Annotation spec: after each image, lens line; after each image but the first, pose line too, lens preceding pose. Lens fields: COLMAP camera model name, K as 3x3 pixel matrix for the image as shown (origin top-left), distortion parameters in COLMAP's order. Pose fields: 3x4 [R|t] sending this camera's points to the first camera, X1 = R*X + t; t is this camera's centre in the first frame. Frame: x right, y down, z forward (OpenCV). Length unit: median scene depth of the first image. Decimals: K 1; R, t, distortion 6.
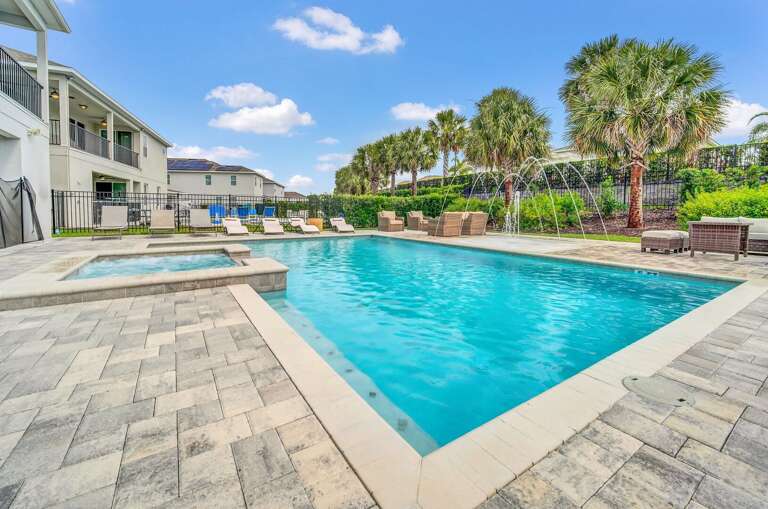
lens RADIAL K [[313.6, 0, 366.3], [0, 313.6, 227.7], [0, 0, 1]] dist [-0.001939, -0.000314]
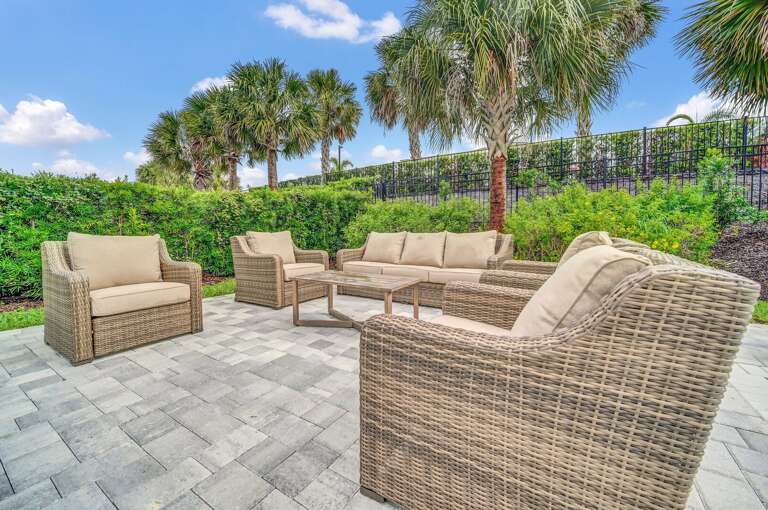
lens RADIAL K [[314.3, 0, 386.0], [0, 314.3, 240.6], [0, 0, 1]] dist [-0.000705, 0.000004]
pose [[0.891092, -0.026988, 0.453020, 0.124869], [0.035463, 0.999319, -0.010222, -0.038539], [-0.452435, 0.025174, 0.891442, 0.698444]]
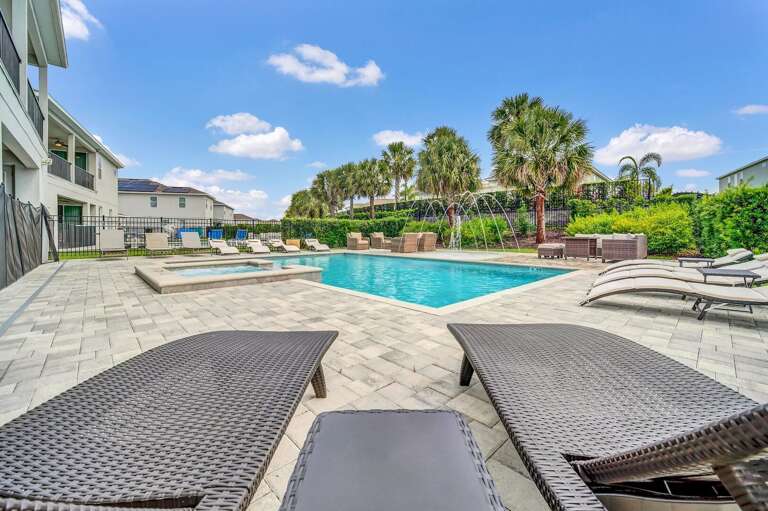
lens RADIAL K [[314.3, 0, 386.0], [0, 314.3, 241.1], [0, 0, 1]] dist [-0.000705, 0.000004]
pose [[0.974872, -0.015279, 0.222240, -0.071761], [0.021484, 0.999443, -0.025533, 0.009897], [-0.221726, 0.029666, 0.974658, -0.140559]]
